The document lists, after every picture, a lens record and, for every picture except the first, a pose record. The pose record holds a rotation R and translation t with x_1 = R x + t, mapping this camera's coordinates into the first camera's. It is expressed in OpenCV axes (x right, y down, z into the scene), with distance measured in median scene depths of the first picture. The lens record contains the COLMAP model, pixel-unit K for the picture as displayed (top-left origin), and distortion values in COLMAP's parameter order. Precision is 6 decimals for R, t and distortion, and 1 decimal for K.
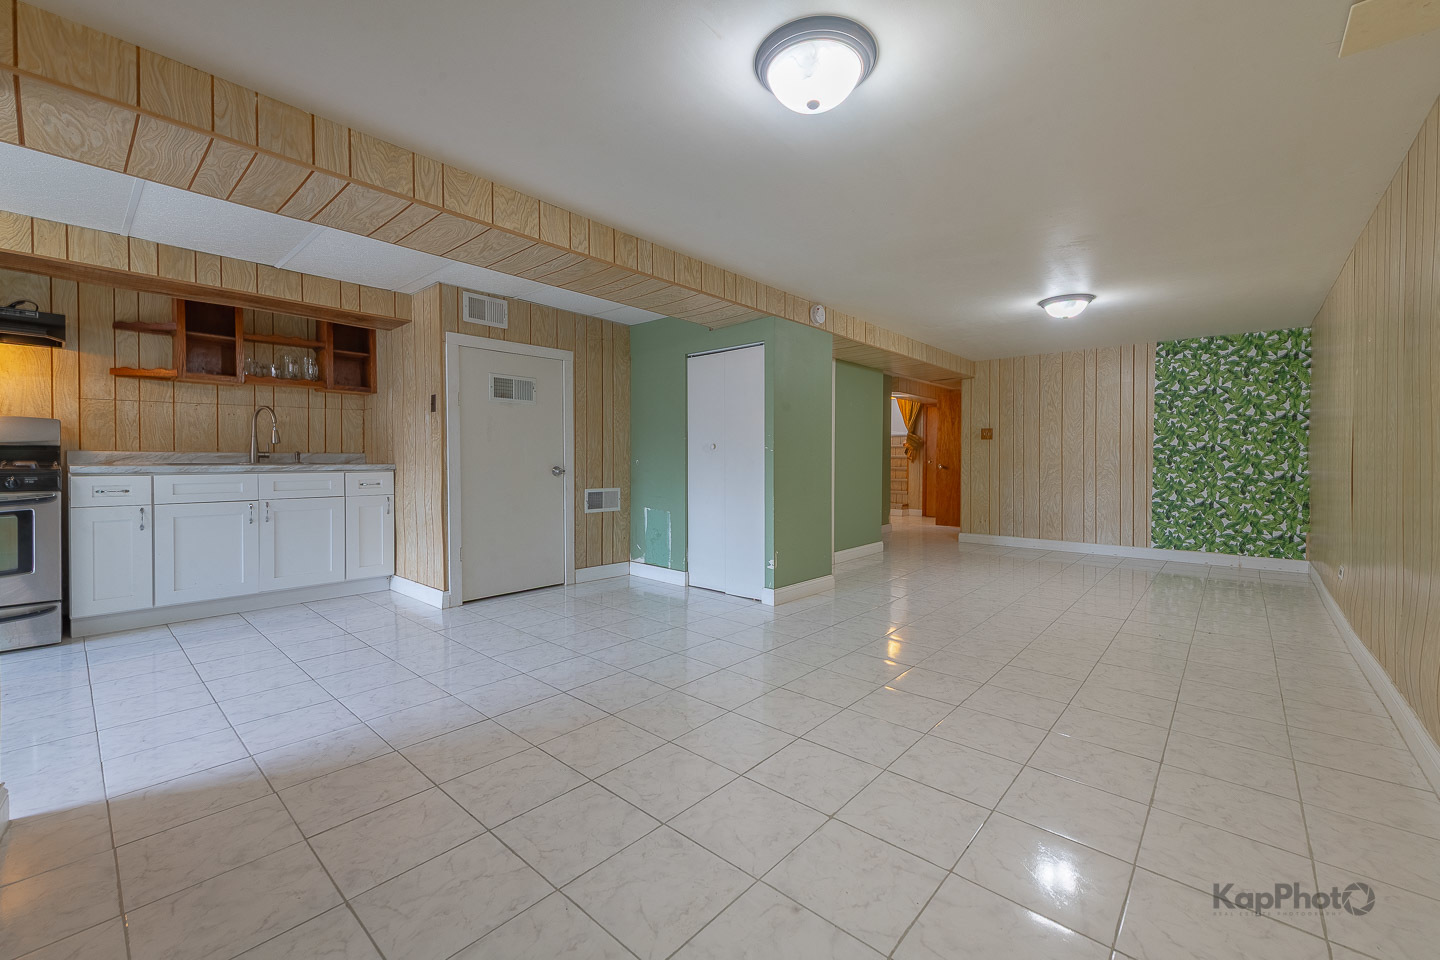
lens RADIAL K [[643.3, 0, 717.6], [0, 643.3, 476.7], [0, 0, 1]] dist [0.023887, -0.008453]
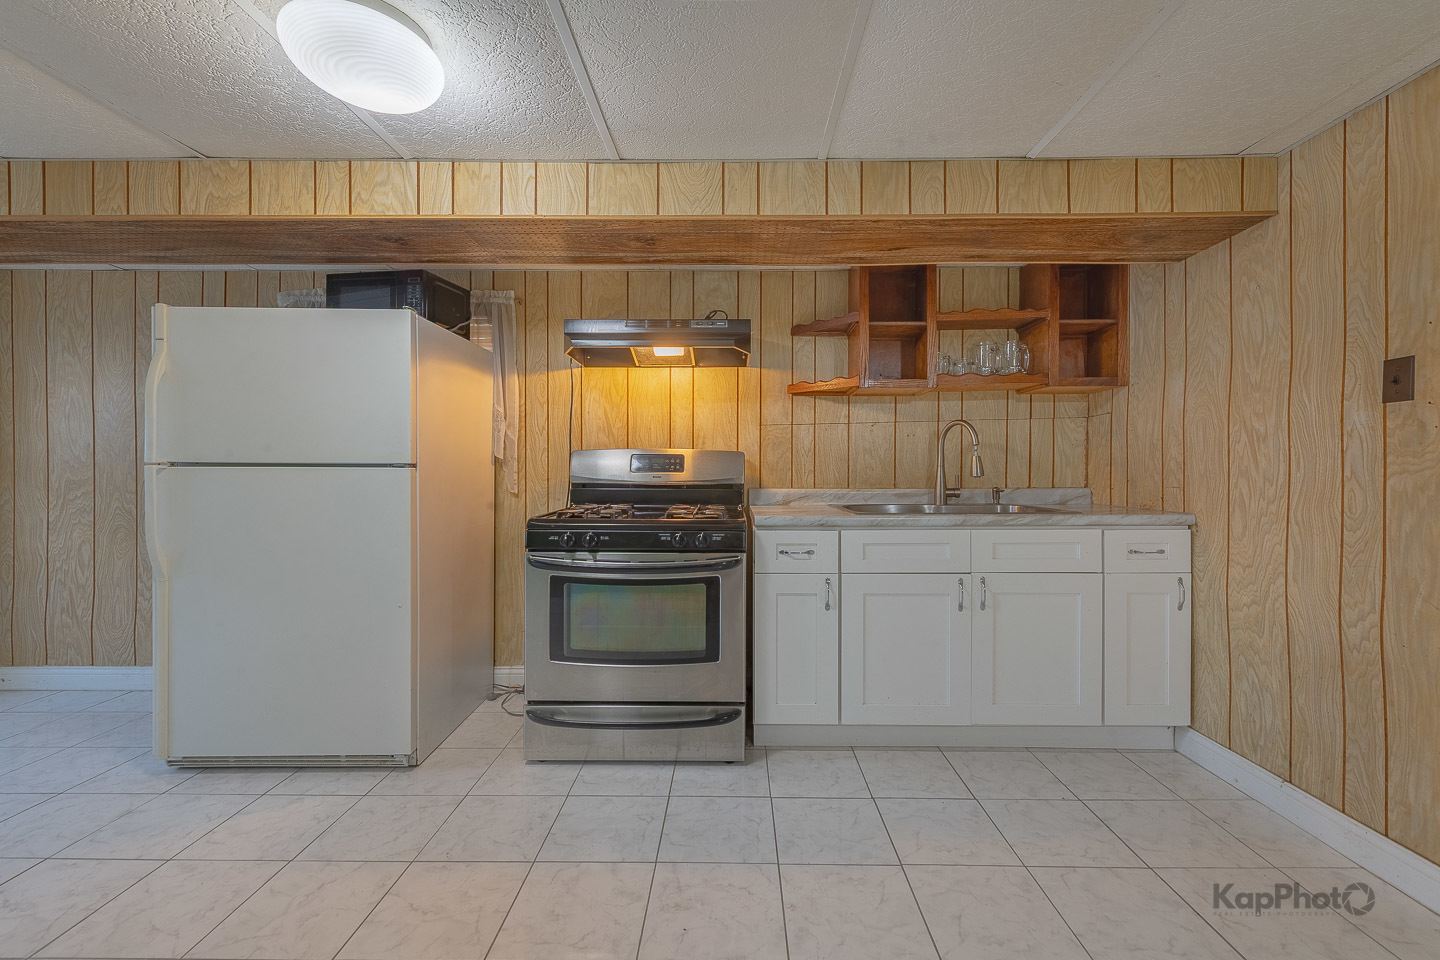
lens RADIAL K [[580.1, 0, 719.4], [0, 580.1, 474.9], [0, 0, 1]] dist [0.020369, -0.007999]
pose [[0.683804, -0.001685, -0.729664, -0.465558], [-0.010670, 0.999867, -0.012309, -0.046278], [0.729588, 0.016202, 0.683695, 0.449833]]
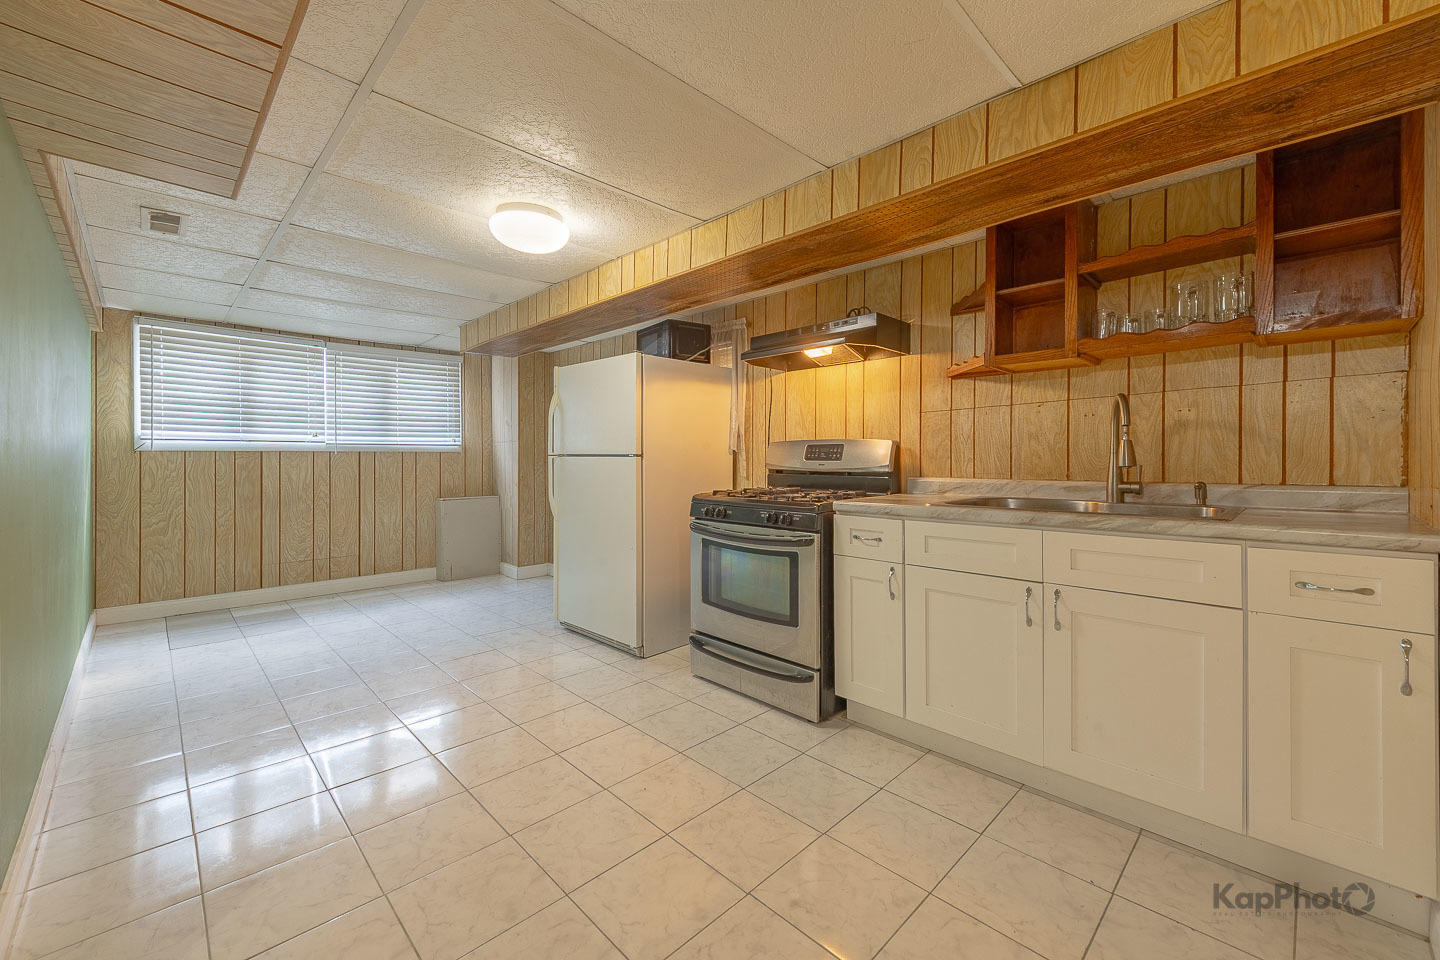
lens RADIAL K [[577.2, 0, 721.6], [0, 577.2, 459.4], [0, 0, 1]] dist [0.003400, -0.000202]
pose [[-0.022318, -0.006603, -0.999729, -0.251241], [-0.021760, 0.999745, -0.006117, -0.050875], [0.999514, 0.021618, -0.022456, 0.751607]]
